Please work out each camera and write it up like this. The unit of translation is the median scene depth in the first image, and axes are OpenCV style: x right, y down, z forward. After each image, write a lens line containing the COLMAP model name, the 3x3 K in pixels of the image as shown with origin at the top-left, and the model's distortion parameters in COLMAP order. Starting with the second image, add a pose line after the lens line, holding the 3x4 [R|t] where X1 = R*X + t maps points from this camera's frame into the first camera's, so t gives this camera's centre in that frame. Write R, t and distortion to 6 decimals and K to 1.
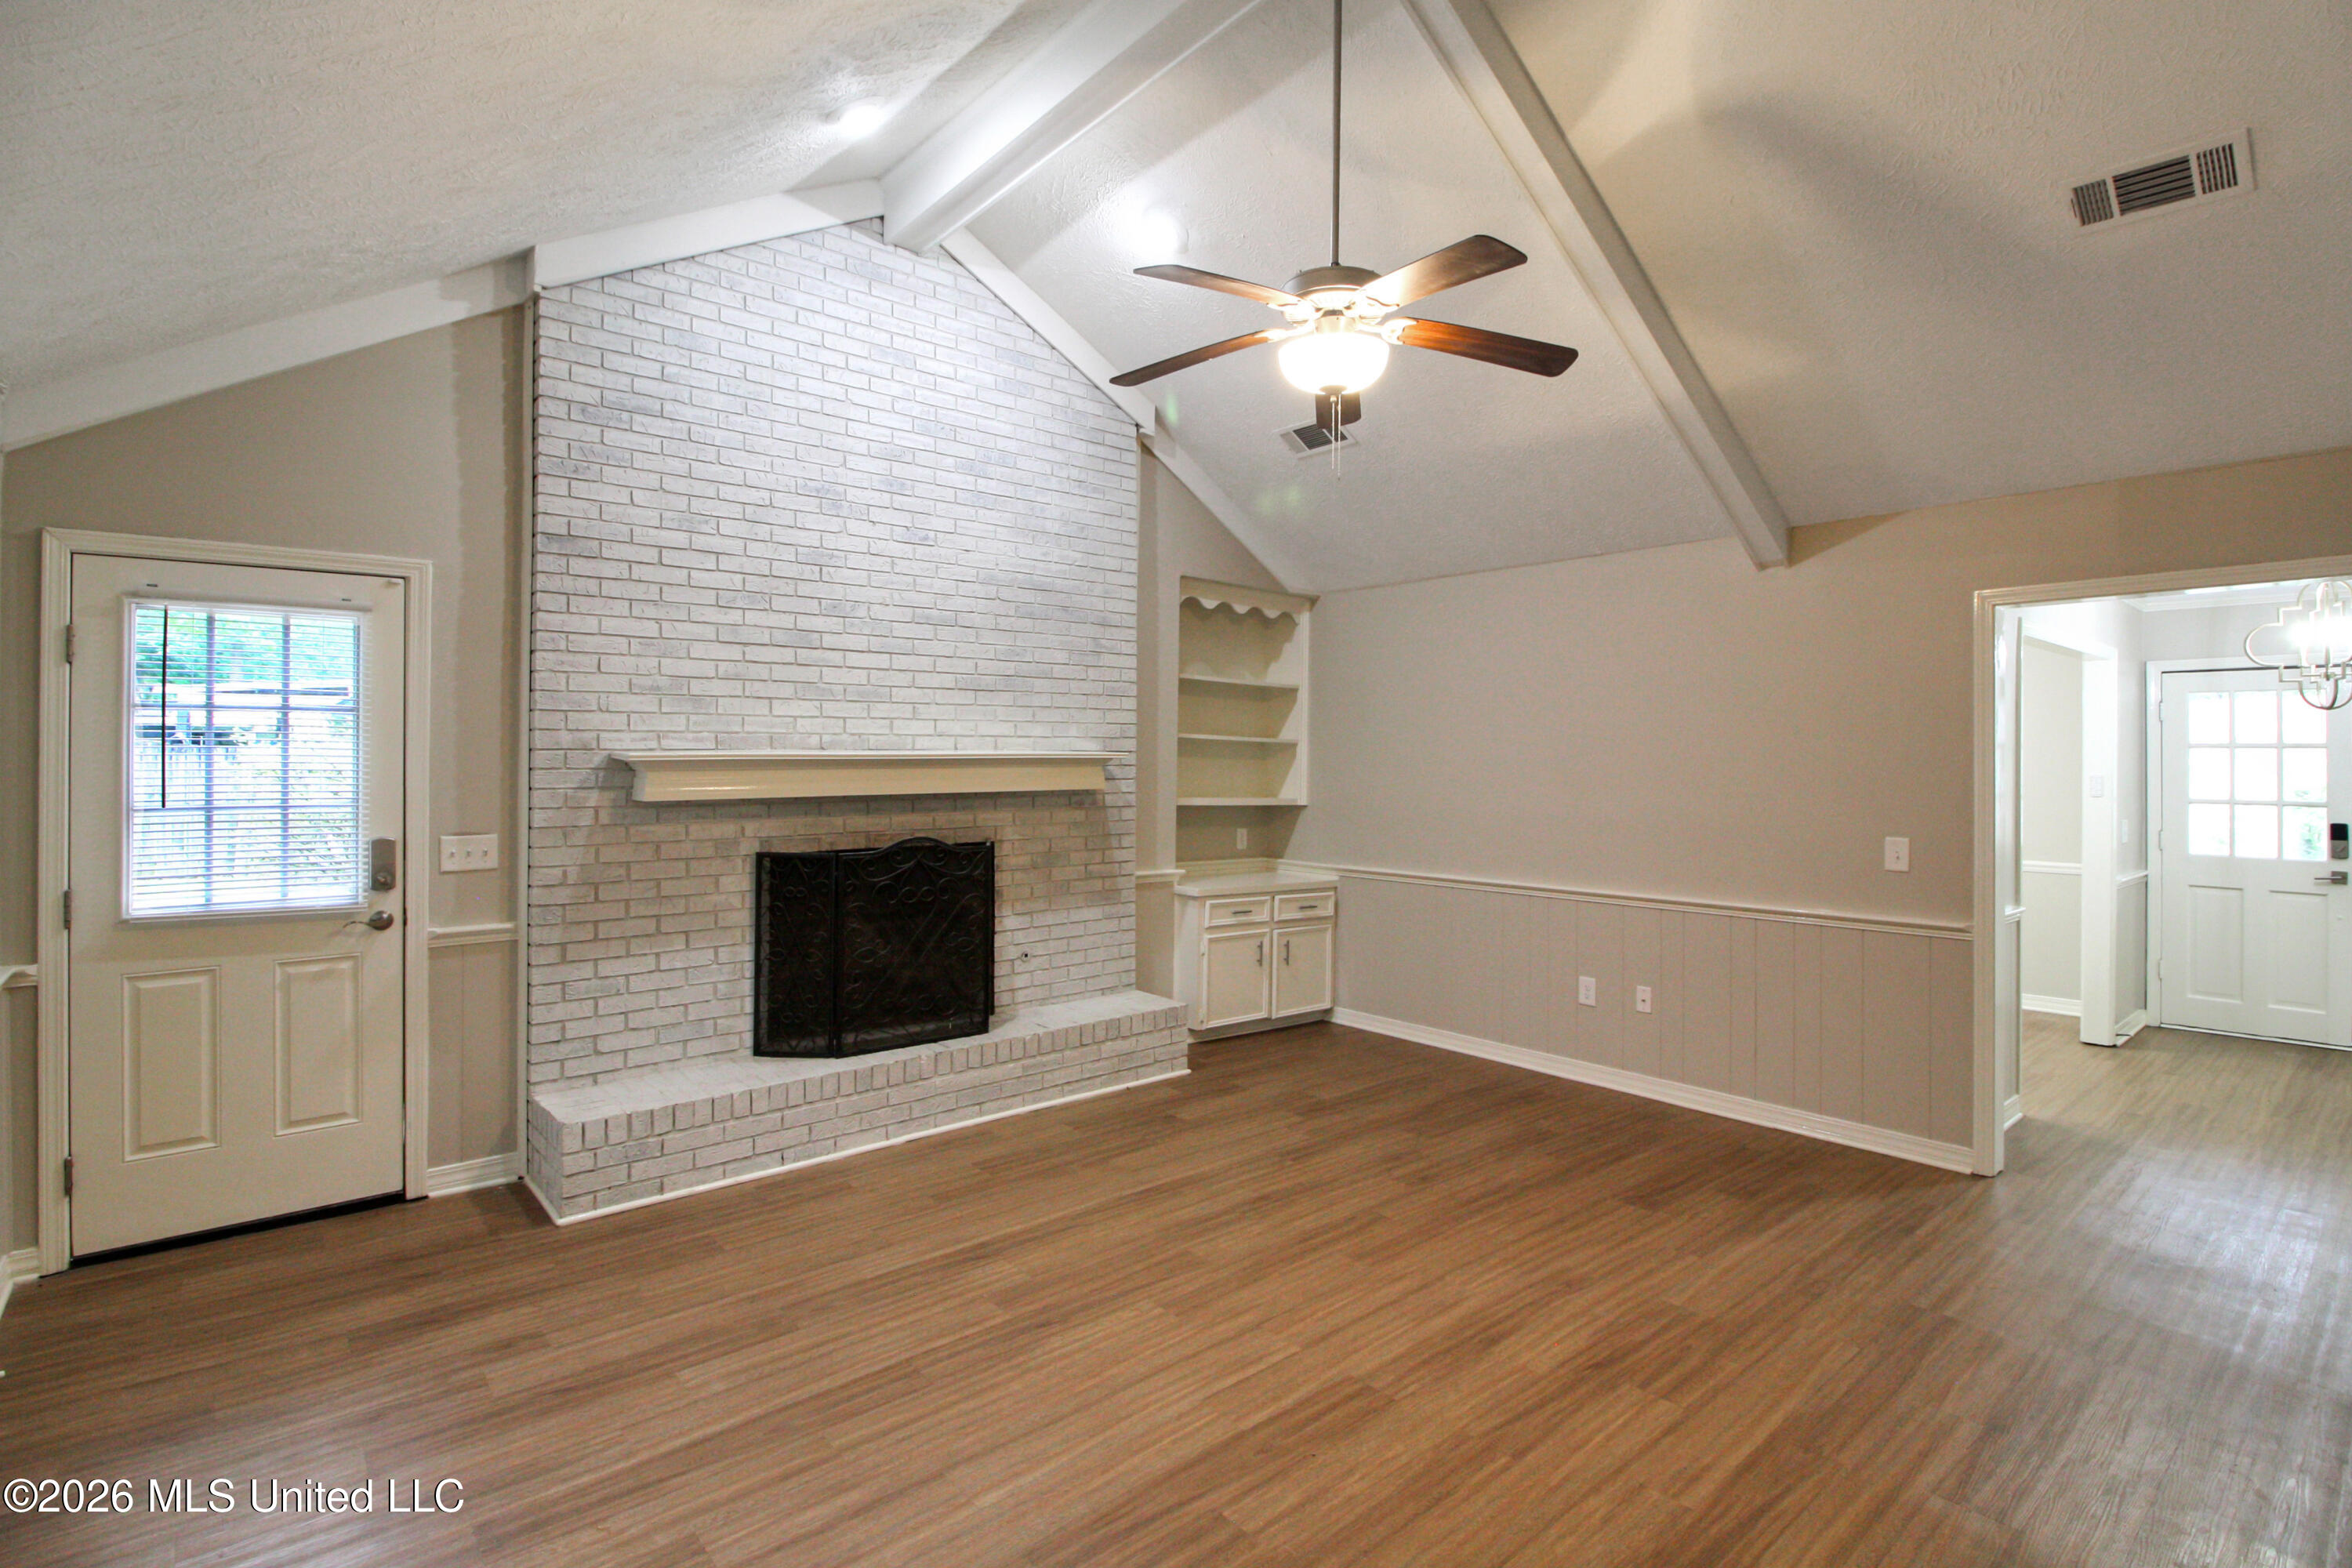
lens RADIAL K [[1102.7, 0, 1183.1], [0, 1102.7, 754.5], [0, 0, 1]] dist [0.000382, -0.008886]
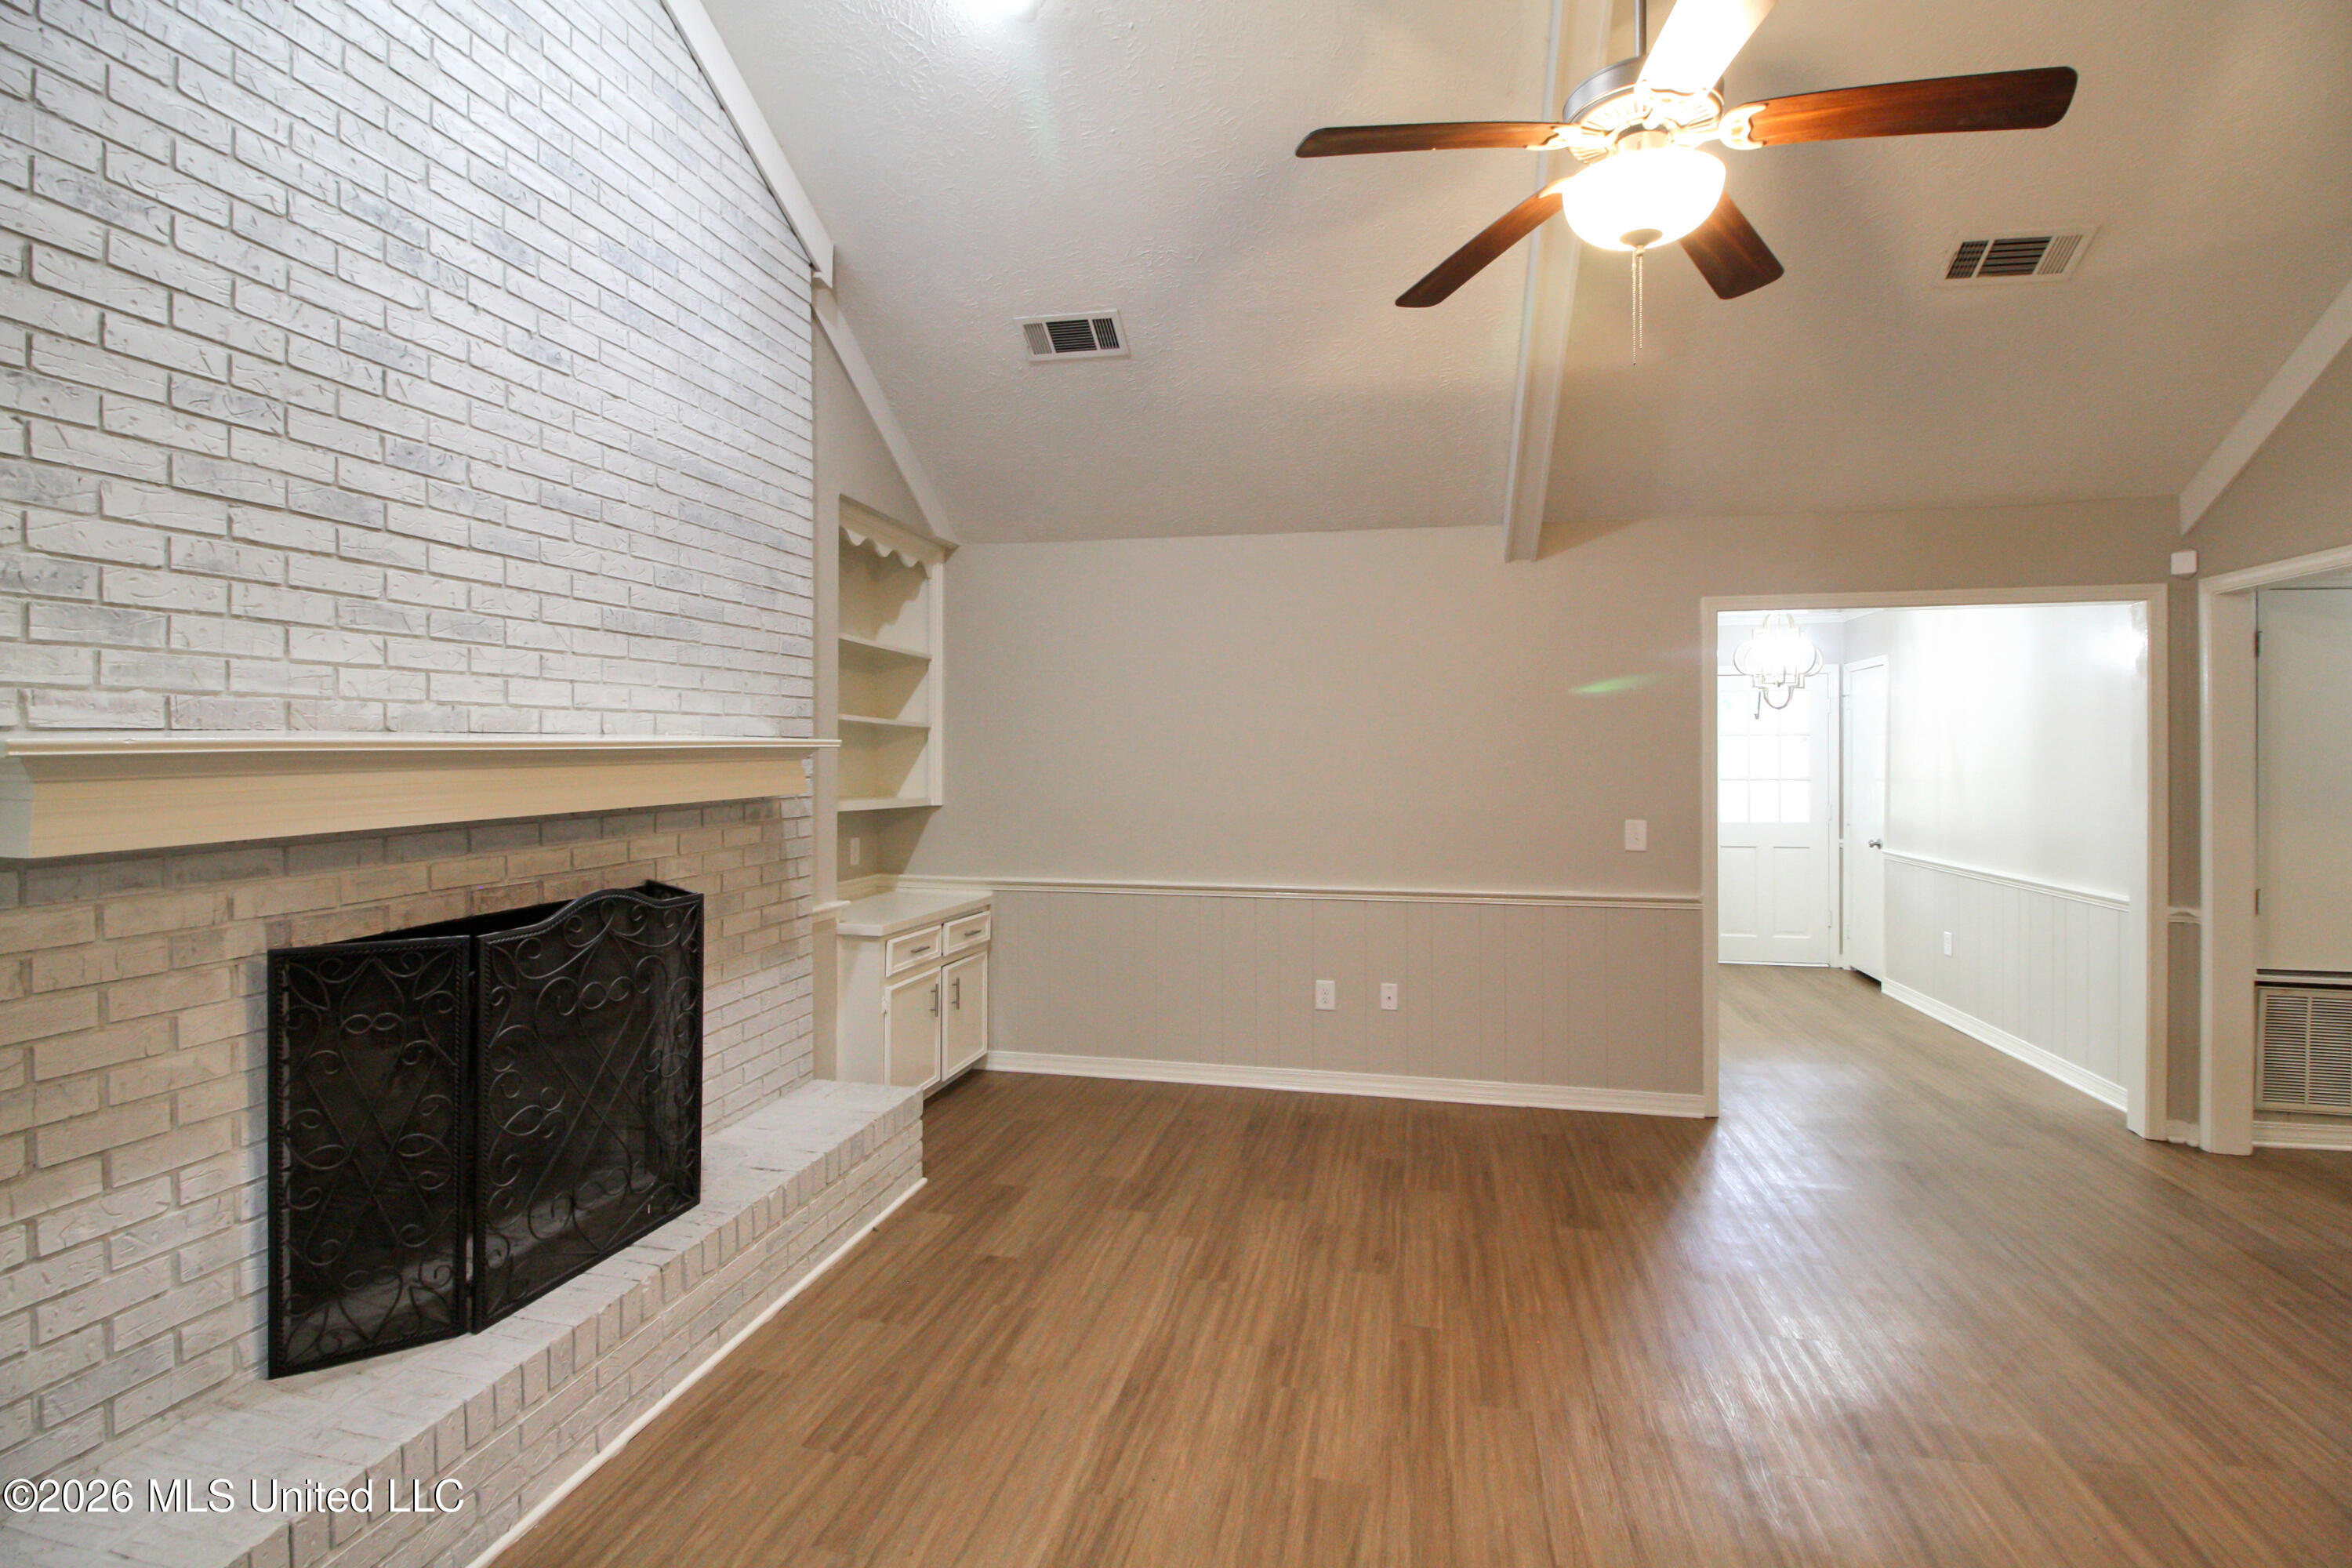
lens RADIAL K [[1100.6, 0, 1171.8], [0, 1100.6, 758.7], [0, 0, 1]] dist [-0.000797, -0.012113]
pose [[0.800525, -0.007612, 0.599251, -0.320406], [-0.001649, 0.999888, 0.014905, -0.000174], [-0.599297, -0.012920, 0.800422, 0.357998]]
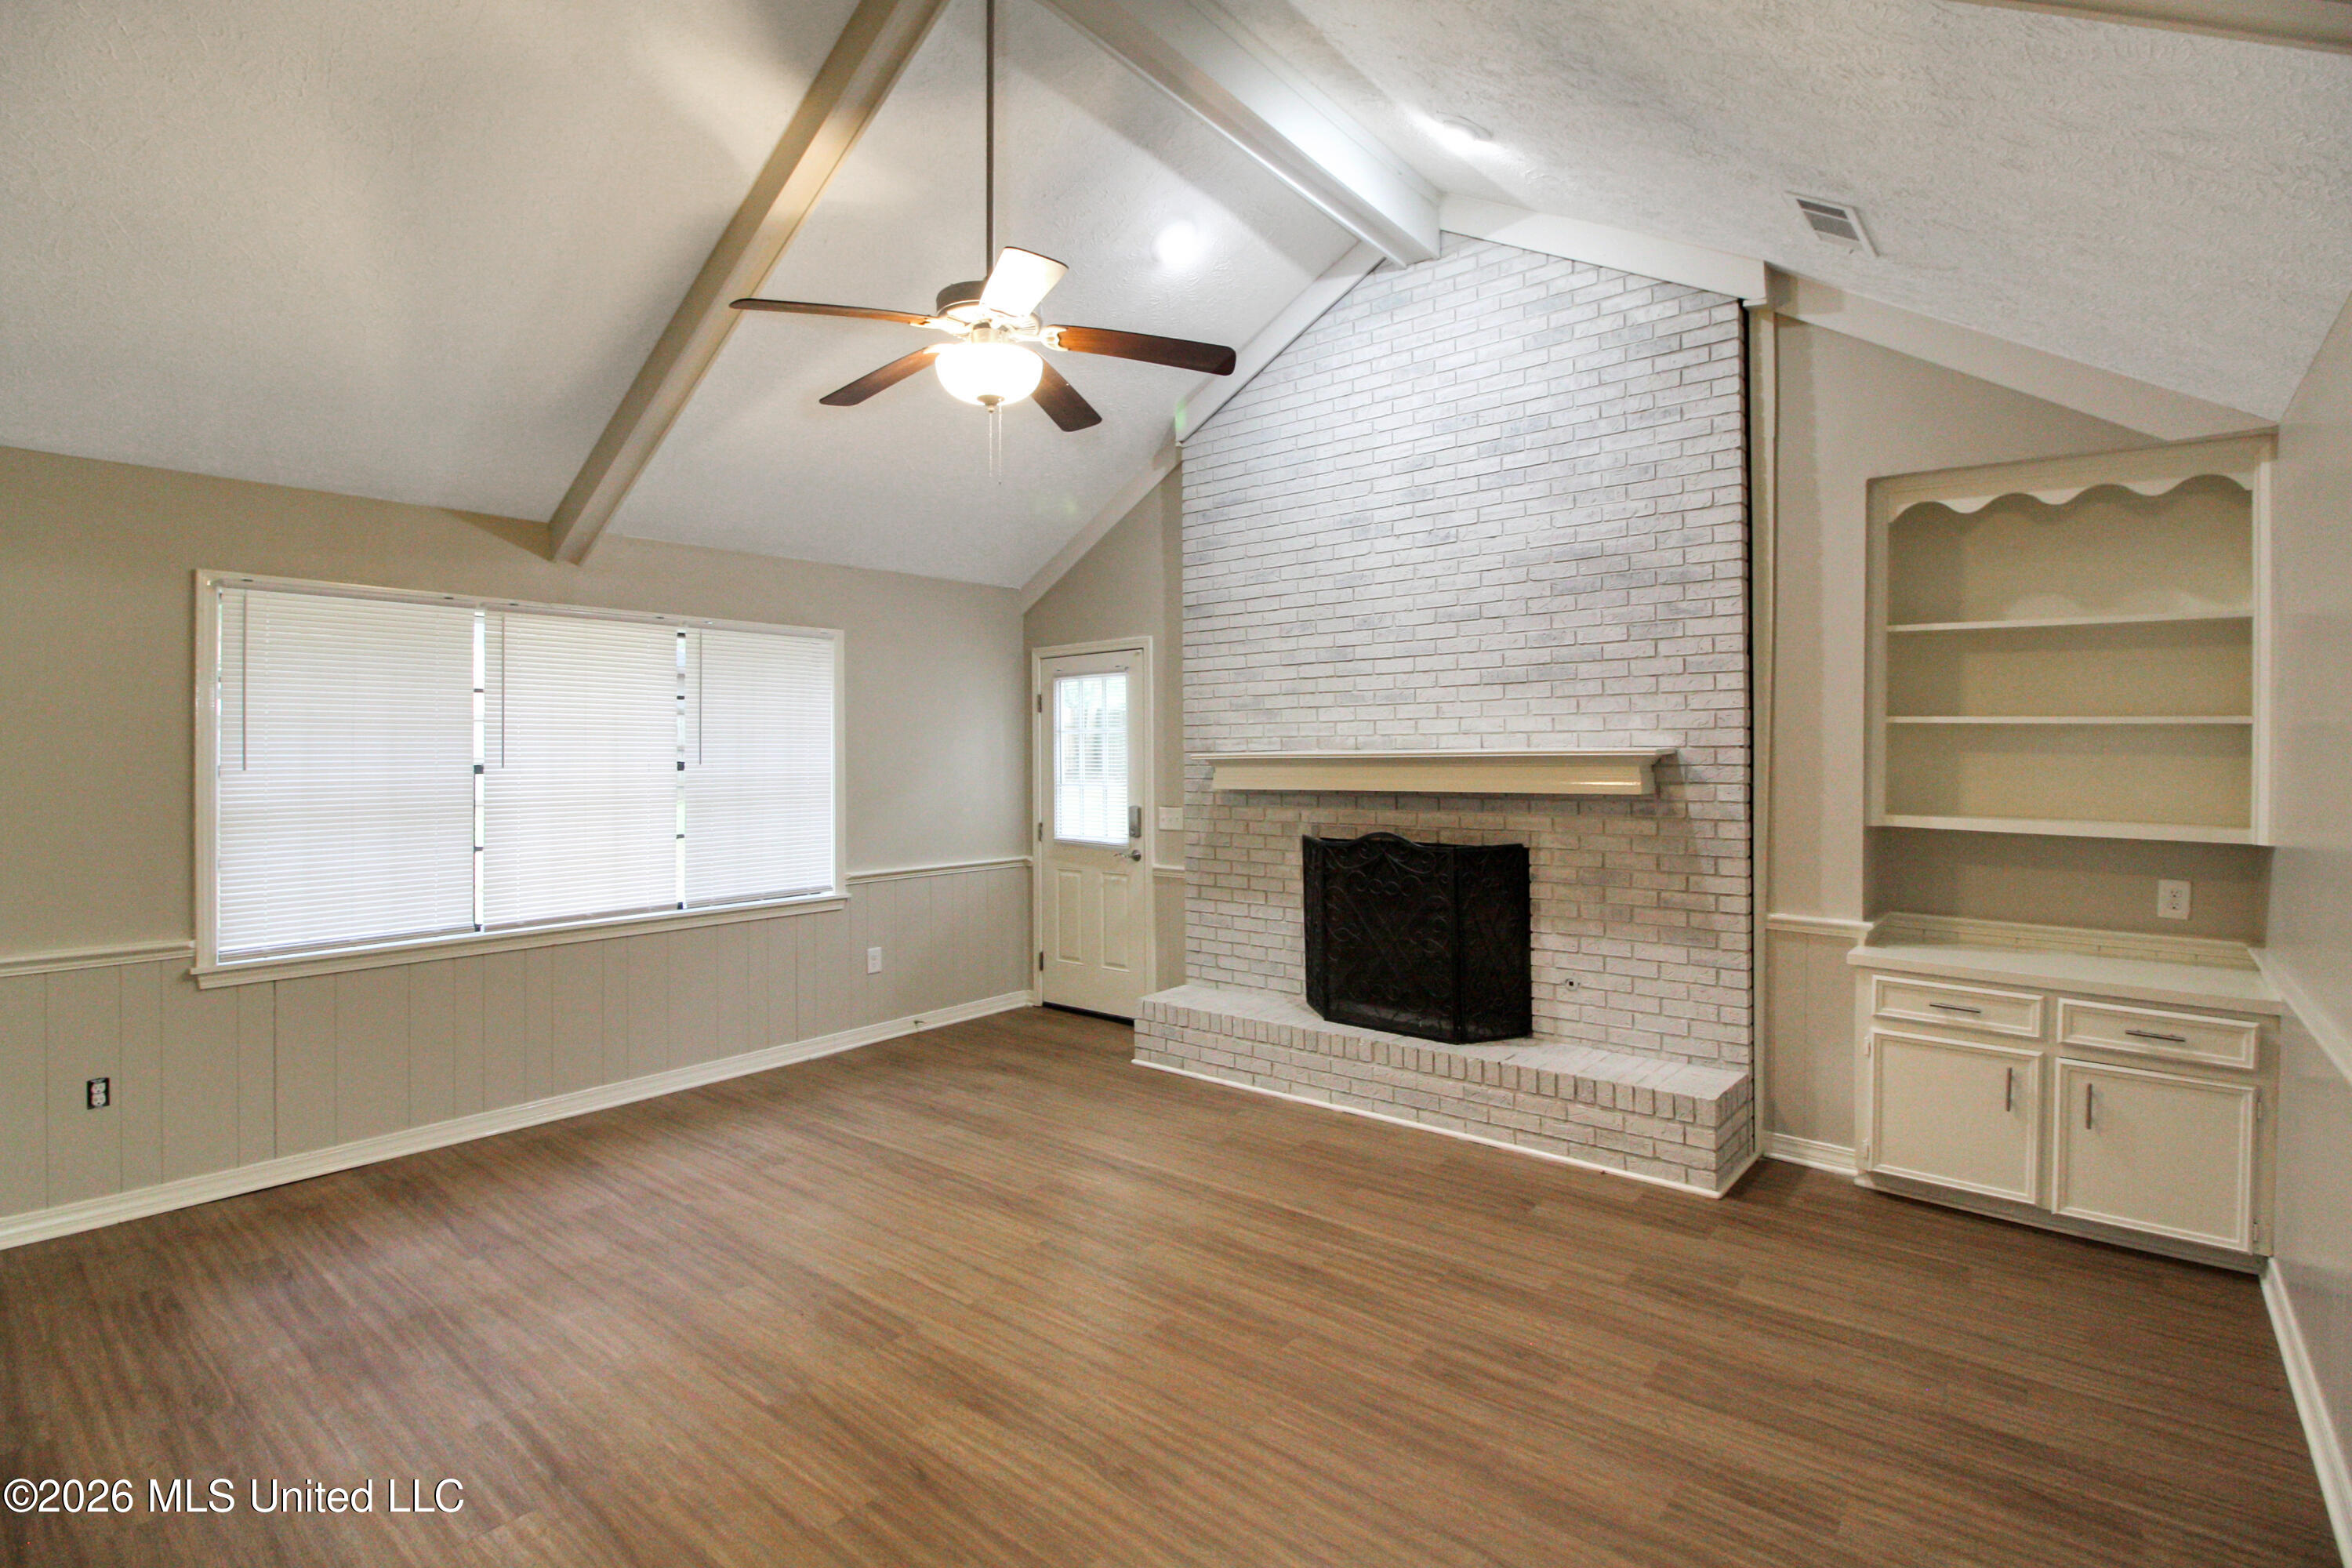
lens RADIAL K [[1082.5, 0, 1180.6], [0, 1082.5, 751.2], [0, 0, 1]] dist [-0.000739, -0.012115]
pose [[0.186429, -0.006894, -0.982444, 0.683564], [0.008453, 0.999950, -0.005413, 0.001568], [0.982432, -0.007295, 0.186478, 0.578715]]
